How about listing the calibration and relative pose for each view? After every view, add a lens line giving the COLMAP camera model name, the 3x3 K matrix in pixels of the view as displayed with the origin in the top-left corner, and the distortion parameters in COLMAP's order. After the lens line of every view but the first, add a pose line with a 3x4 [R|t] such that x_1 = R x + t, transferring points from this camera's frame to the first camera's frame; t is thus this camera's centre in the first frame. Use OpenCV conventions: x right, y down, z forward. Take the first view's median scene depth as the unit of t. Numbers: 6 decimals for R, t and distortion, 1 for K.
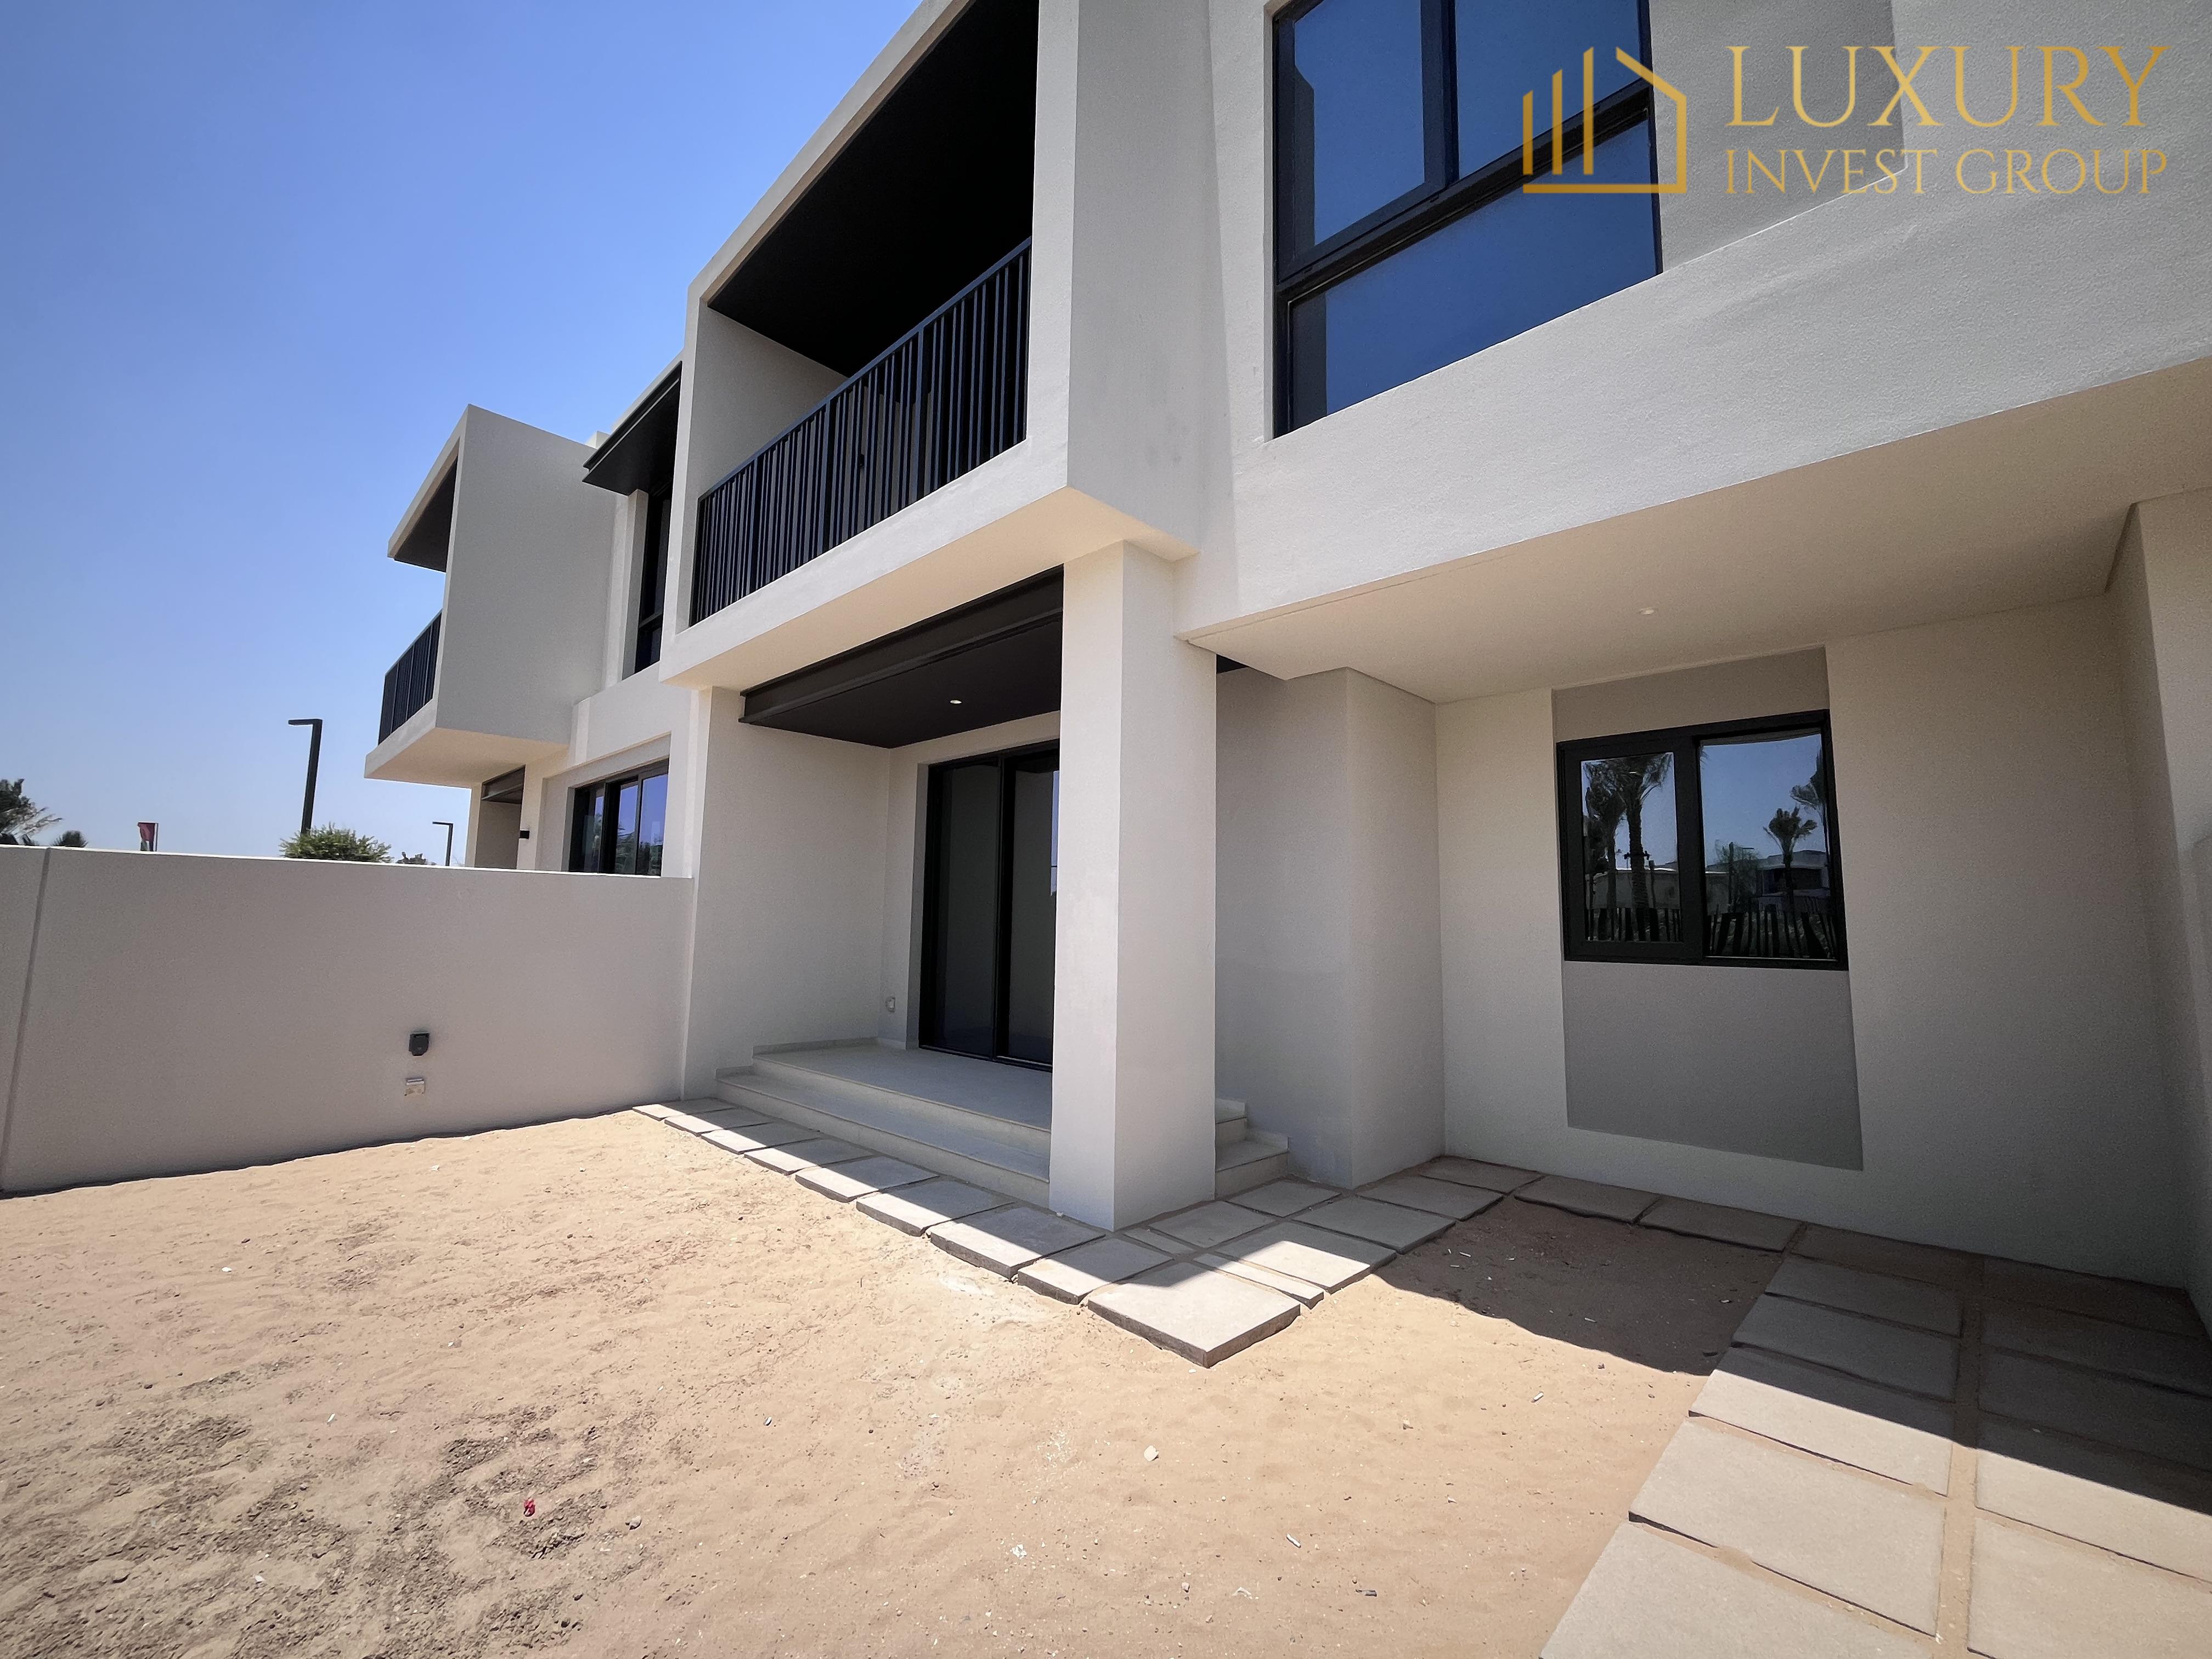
lens RADIAL K [[903.5, 0, 1105.5], [0, 903.5, 831.5], [0, 0, 1]] dist [-0.000720, -0.000307]
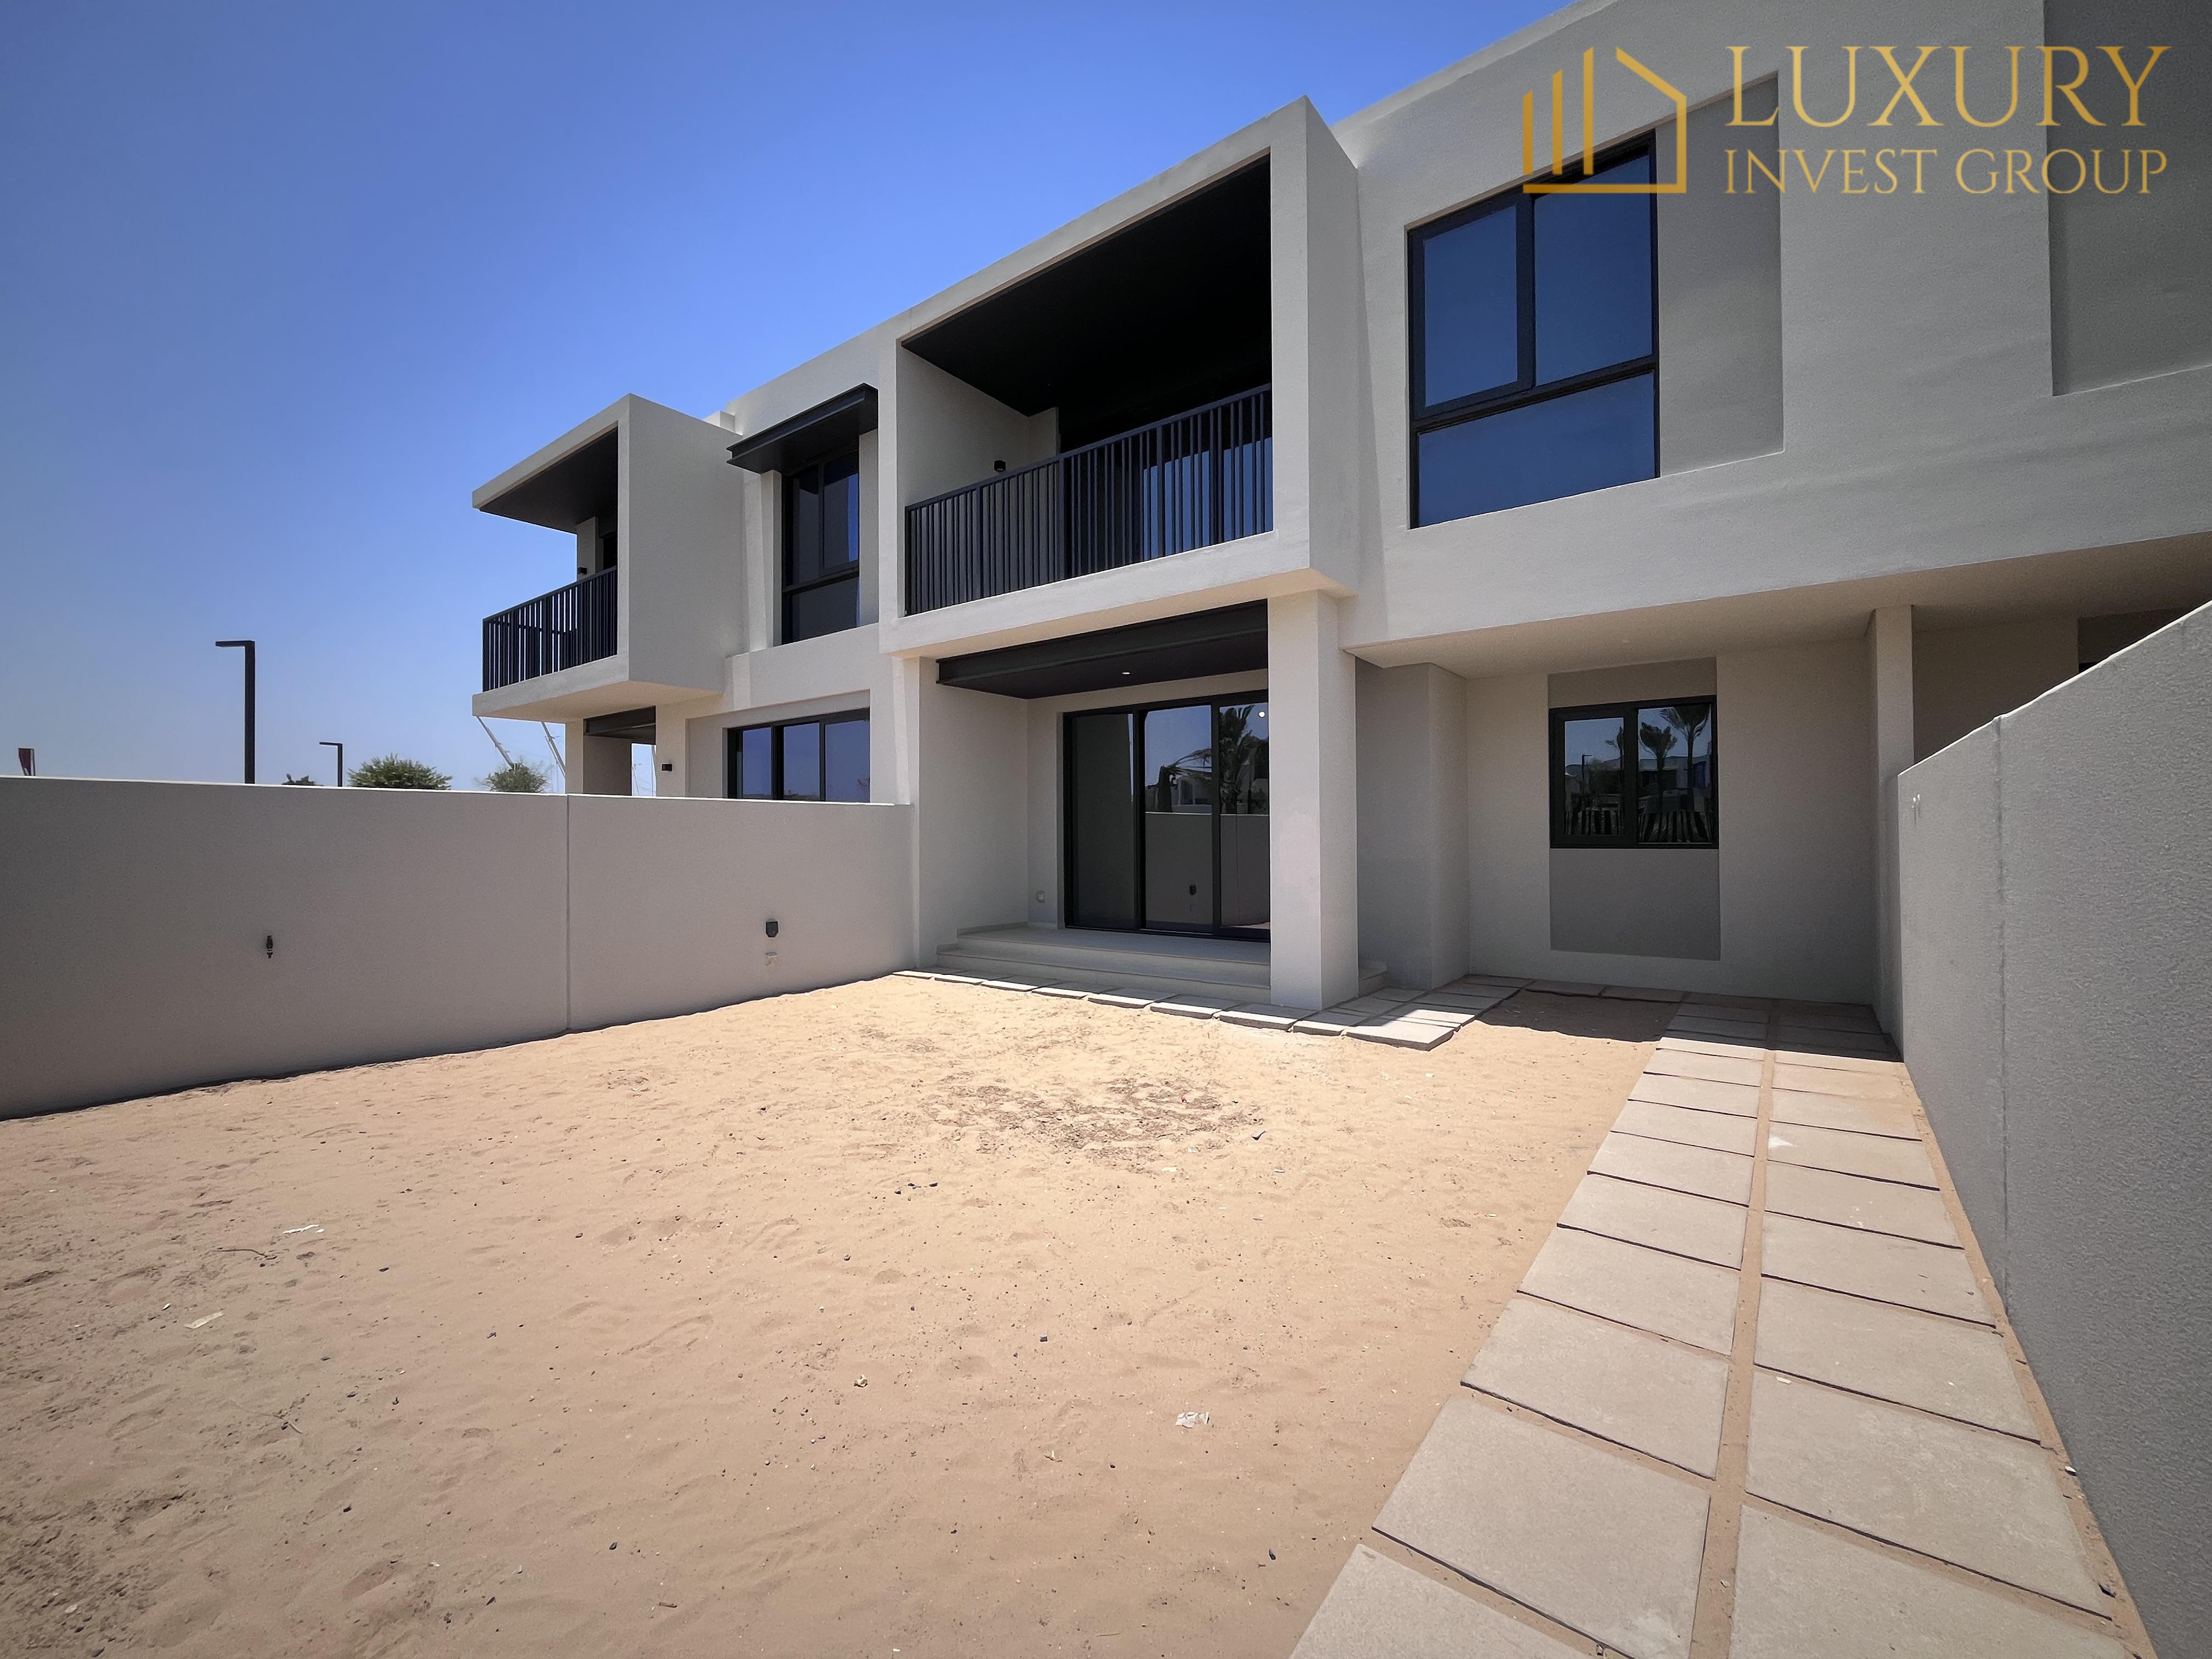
lens RADIAL K [[903.5, 0, 1107.1], [0, 903.5, 829.8], [0, 0, 1]] dist [-0.000720, -0.000307]
pose [[0.991701, -0.021413, 0.126774, -0.498337], [0.008785, 0.995015, 0.099339, -0.058039], [-0.128269, -0.097401, 0.986945, -0.497117]]
